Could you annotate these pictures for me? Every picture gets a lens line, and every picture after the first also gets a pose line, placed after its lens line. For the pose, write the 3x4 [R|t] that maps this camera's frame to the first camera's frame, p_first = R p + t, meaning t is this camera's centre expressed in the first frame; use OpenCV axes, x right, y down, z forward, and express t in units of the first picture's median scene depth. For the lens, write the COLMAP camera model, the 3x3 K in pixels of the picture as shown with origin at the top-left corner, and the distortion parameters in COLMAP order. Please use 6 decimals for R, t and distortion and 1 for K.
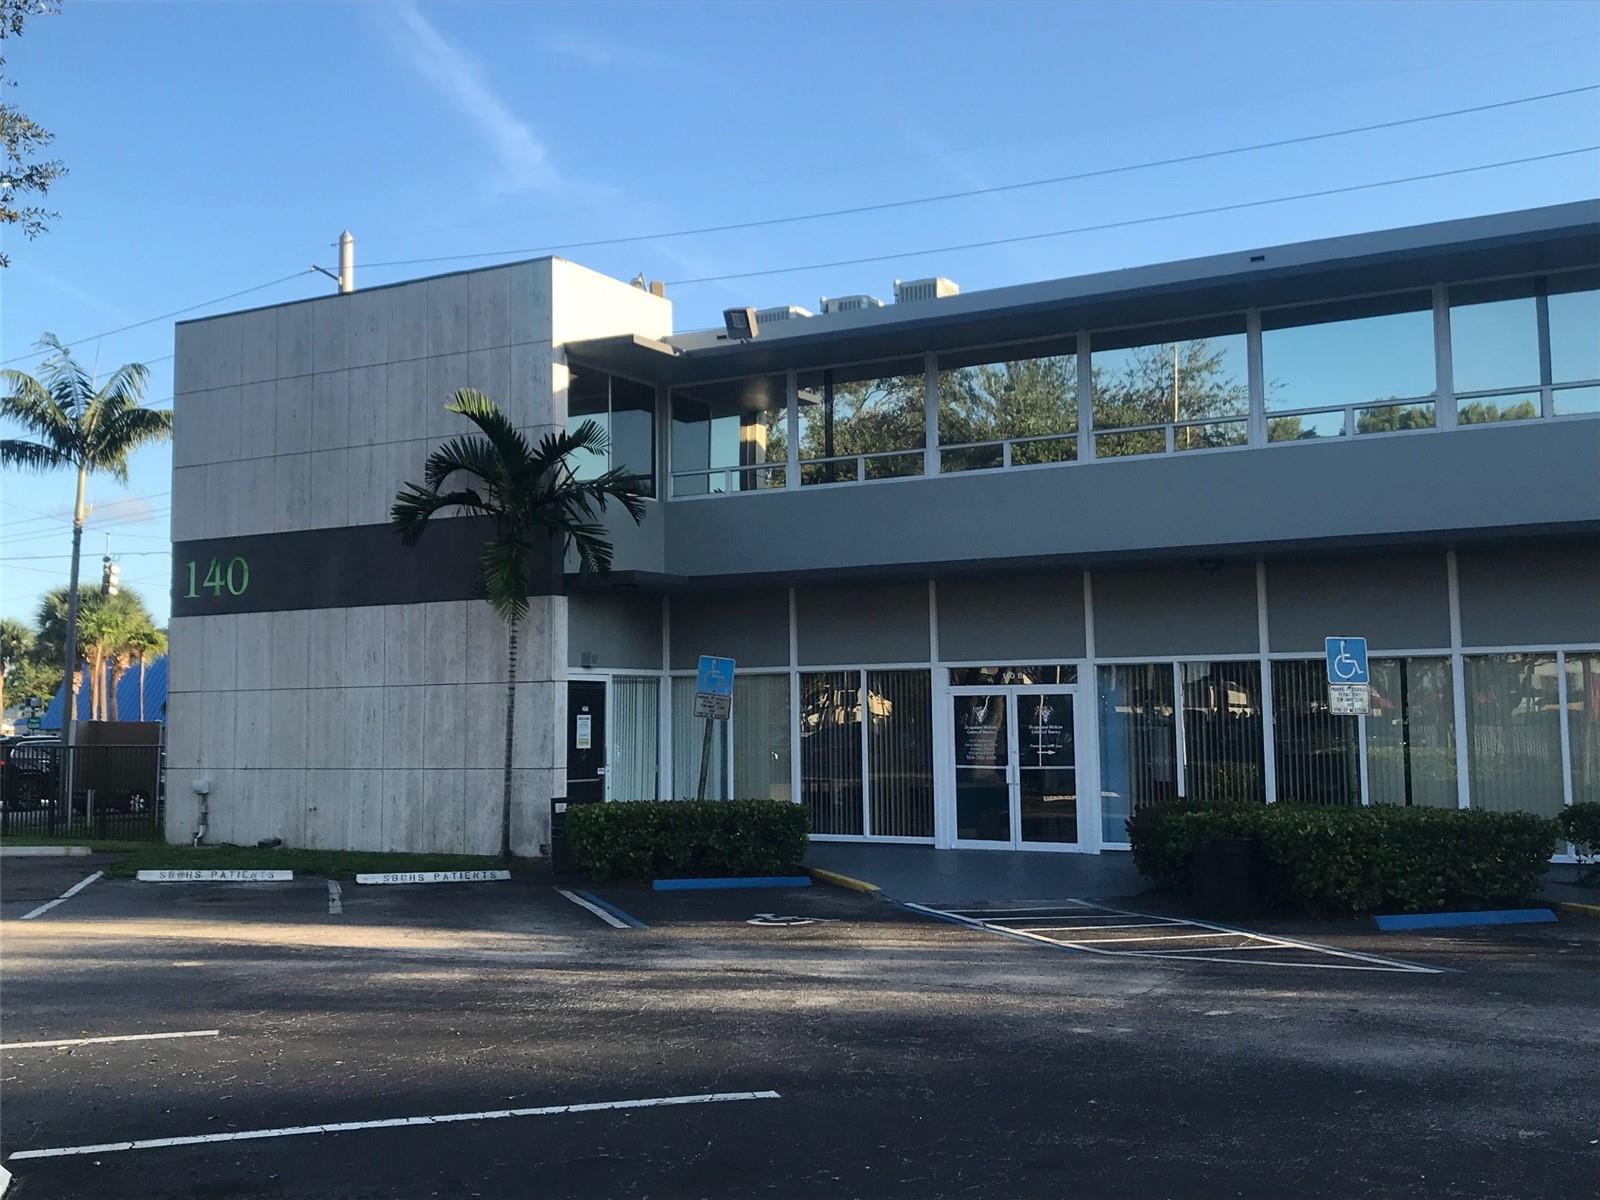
lens RADIAL K [[1711.6, 0, 798.6], [0, 1711.6, 566.5], [0, 0, 1]] dist [0.052982, 0.000345]
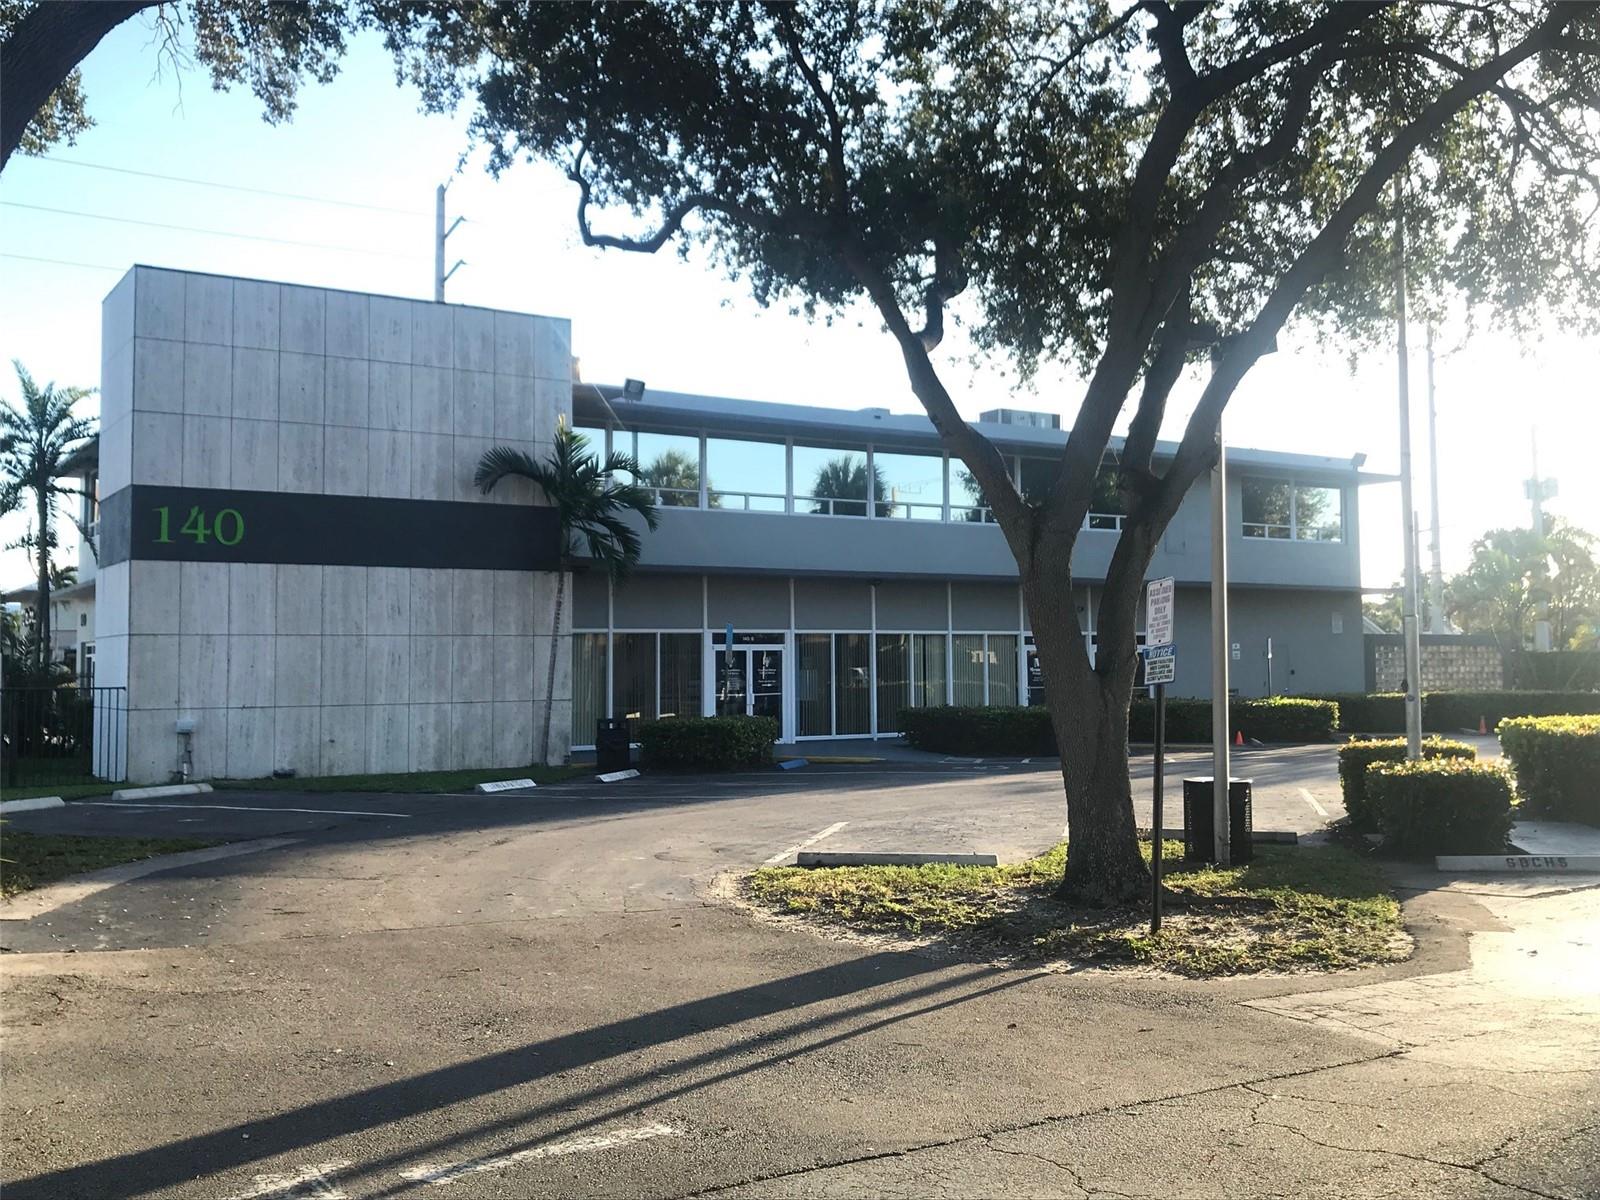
lens RADIAL K [[1549.8, 0, 805.1], [0, 1549.8, 569.2], [0, 0, 1]] dist [-0.002339, -0.017925]
pose [[0.446277, 0.060440, 0.892852, -1.102905], [-0.078324, 0.996526, -0.028309, 0.033158], [-0.891461, -0.057298, 0.449460, 0.274582]]
